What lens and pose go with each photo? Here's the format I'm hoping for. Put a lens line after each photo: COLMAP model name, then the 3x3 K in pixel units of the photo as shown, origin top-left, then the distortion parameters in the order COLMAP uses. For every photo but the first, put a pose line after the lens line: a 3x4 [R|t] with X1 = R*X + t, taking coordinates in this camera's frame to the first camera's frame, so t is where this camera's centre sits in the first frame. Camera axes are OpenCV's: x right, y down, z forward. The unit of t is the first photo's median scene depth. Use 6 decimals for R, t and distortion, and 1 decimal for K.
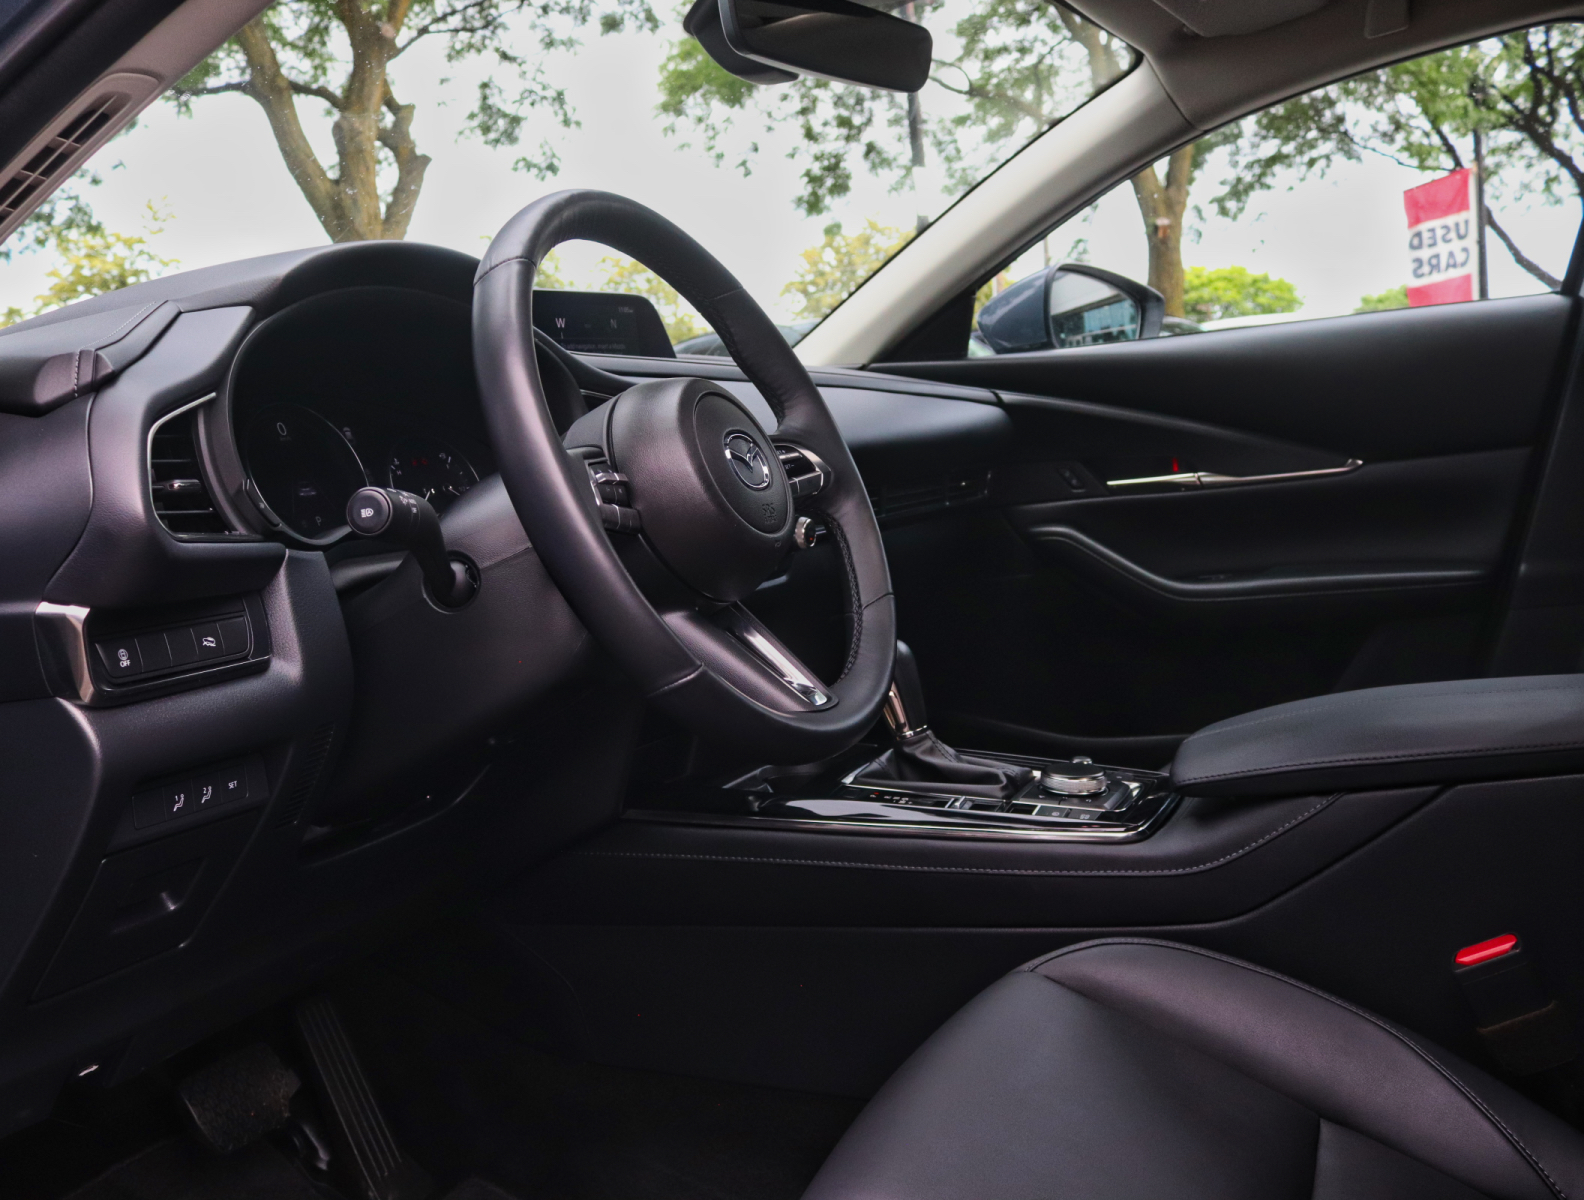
lens RADIAL K [[1473.9, 0, 792.3], [0, 1473.9, 547.1], [0, 0, 1]] dist [-0.133099, 0.063106]
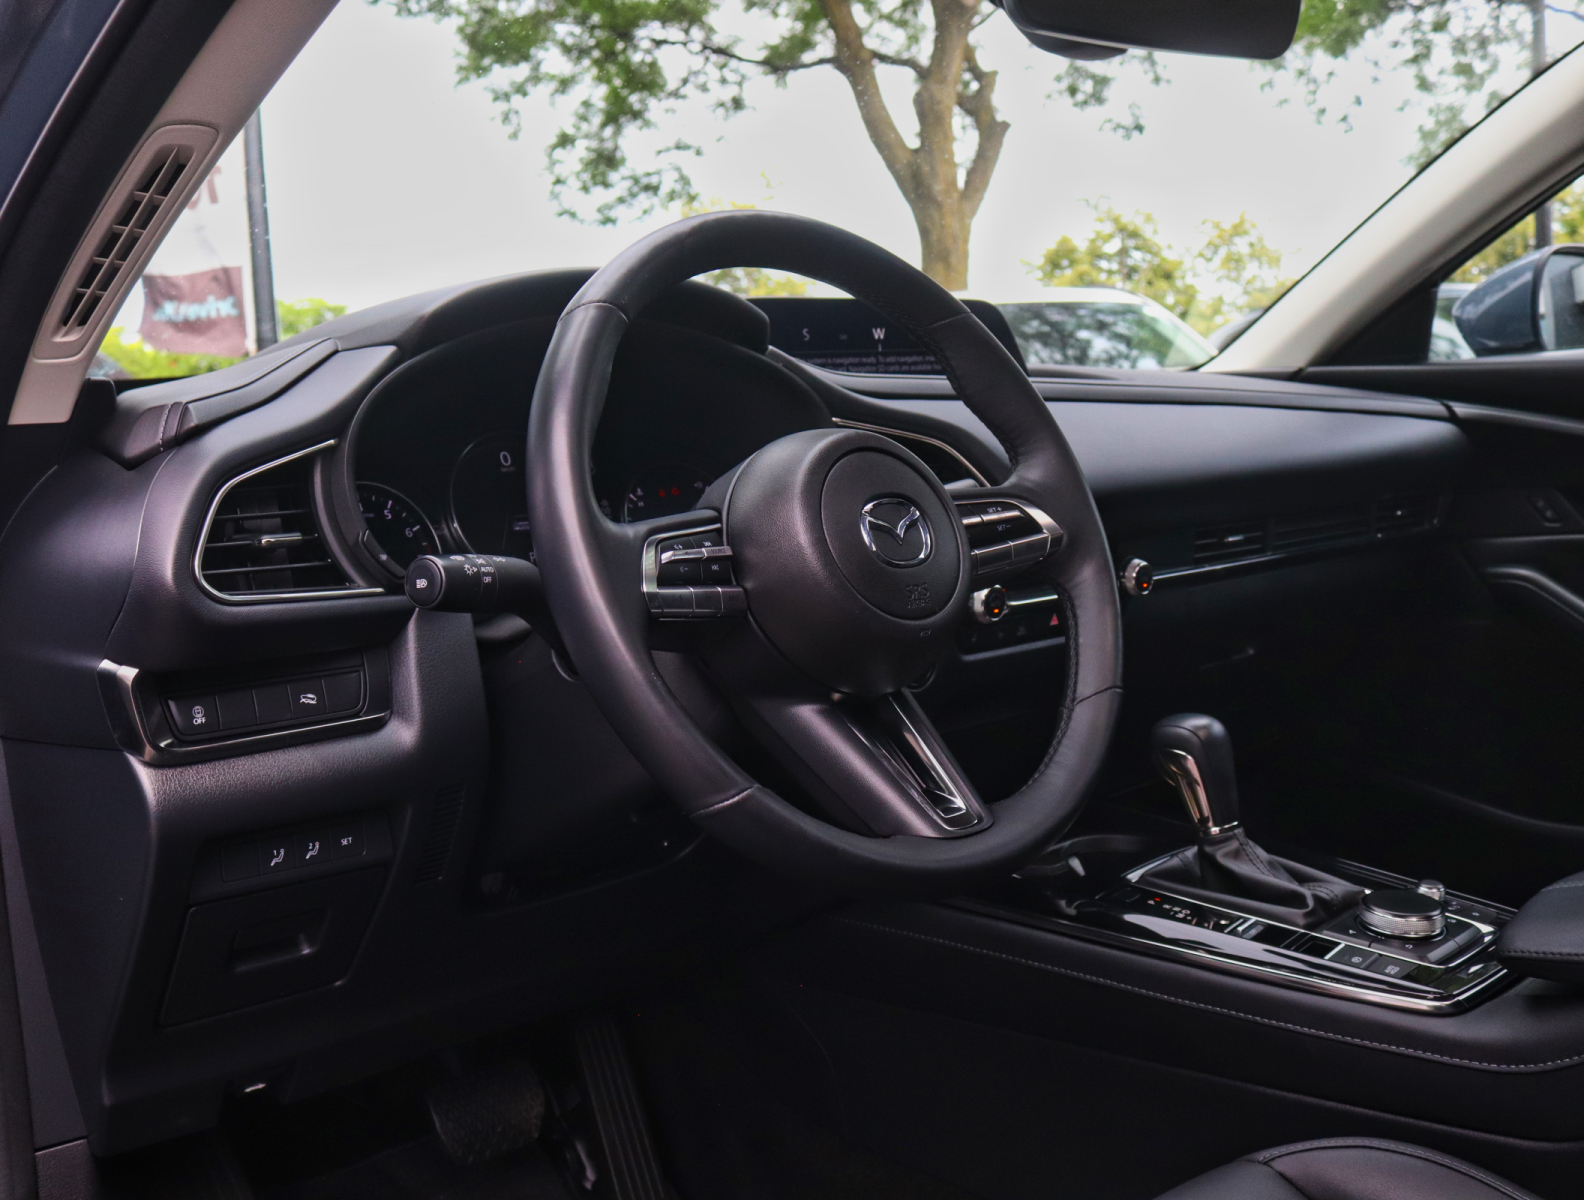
lens RADIAL K [[1473.9, 0, 792.3], [0, 1473.9, 547.1], [0, 0, 1]] dist [-0.133099, 0.063106]
pose [[0.922607, 0.055133, -0.381782, 0.159857], [-0.045515, 0.998379, 0.034187, -0.051138], [0.383047, -0.014164, 0.923620, 0.134012]]
